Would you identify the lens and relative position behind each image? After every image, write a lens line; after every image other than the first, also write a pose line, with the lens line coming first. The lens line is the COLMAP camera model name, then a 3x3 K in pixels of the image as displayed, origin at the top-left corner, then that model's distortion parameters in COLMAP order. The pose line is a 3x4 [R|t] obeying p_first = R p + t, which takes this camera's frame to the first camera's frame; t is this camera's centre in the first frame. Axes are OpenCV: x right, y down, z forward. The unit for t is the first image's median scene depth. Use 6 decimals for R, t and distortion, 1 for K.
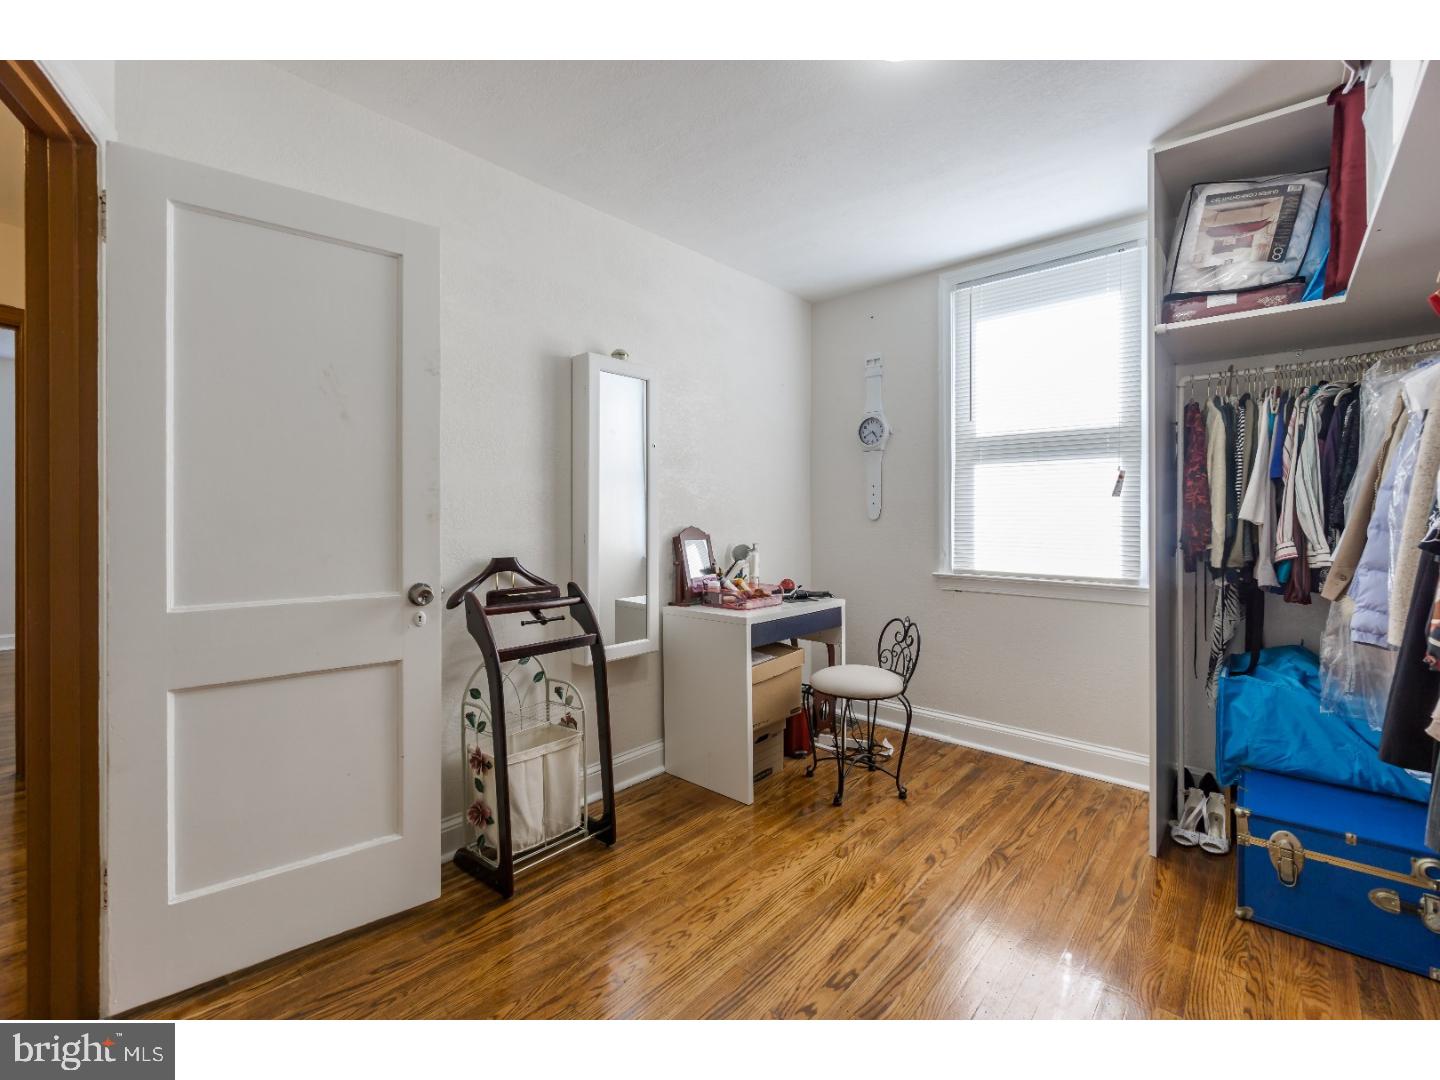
lens RADIAL K [[621.3, 0, 710.6], [0, 621.3, 518.1], [0, 0, 1]] dist [-0.002564, 0.000793]
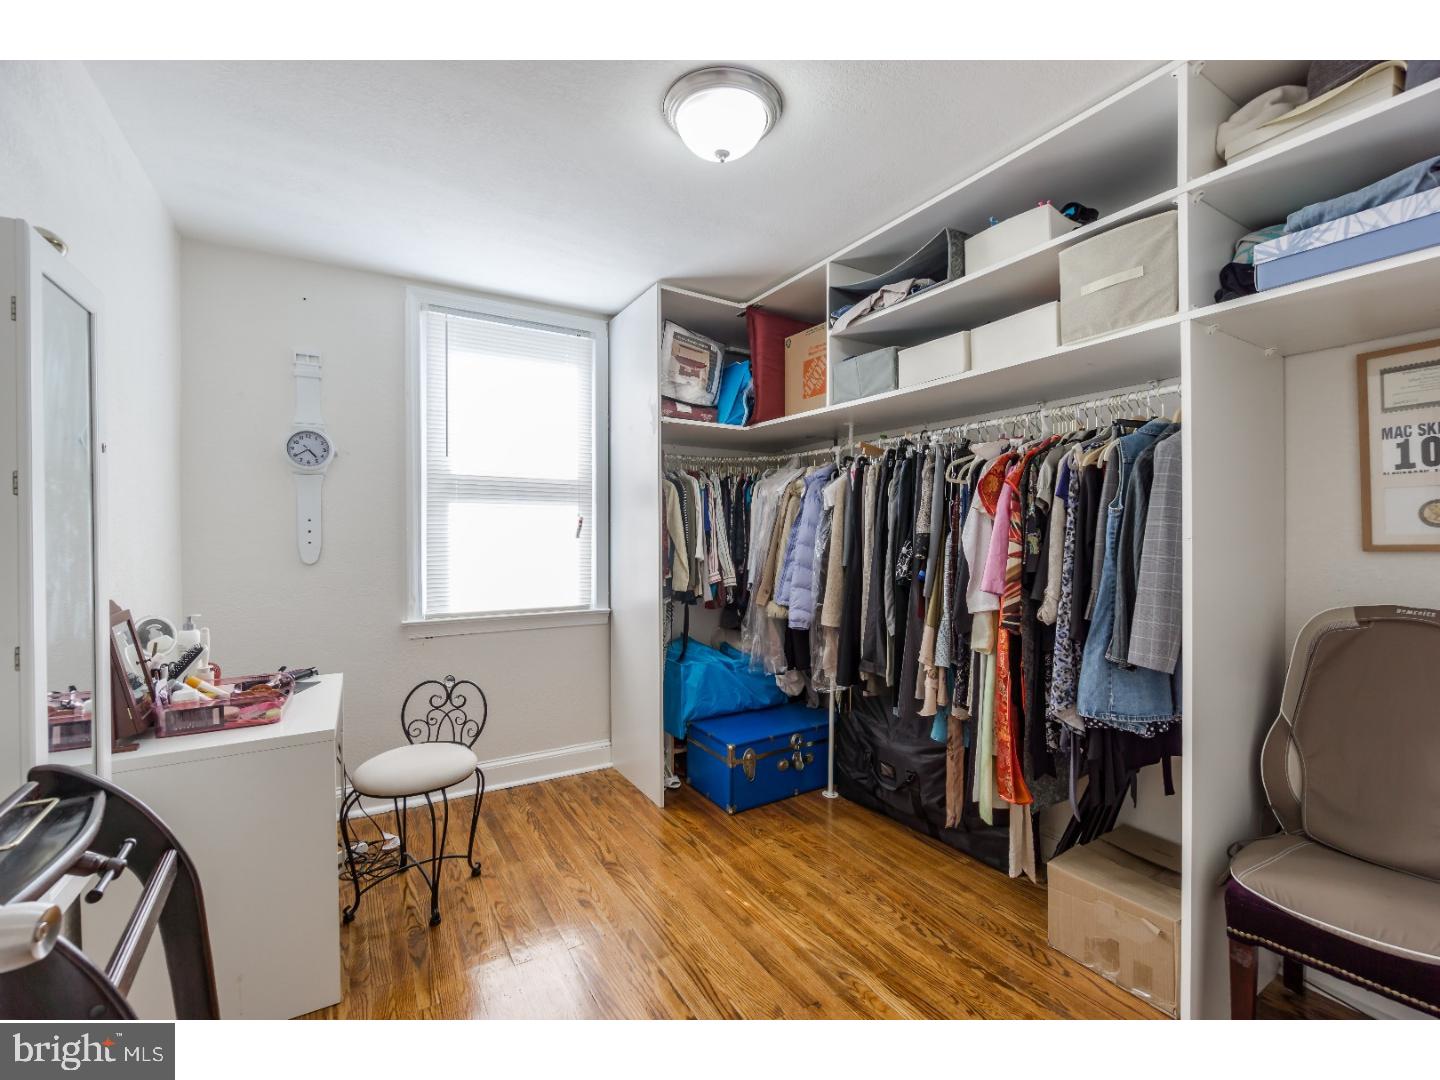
lens RADIAL K [[621.3, 0, 720.9], [0, 621.3, 539.5], [0, 0, 1]] dist [-0.002564, 0.000793]
pose [[0.290983, -0.015902, 0.956596, -0.429035], [0.003385, 0.999873, 0.015592, -0.049925], [-0.956722, -0.001299, 0.291000, 0.380065]]
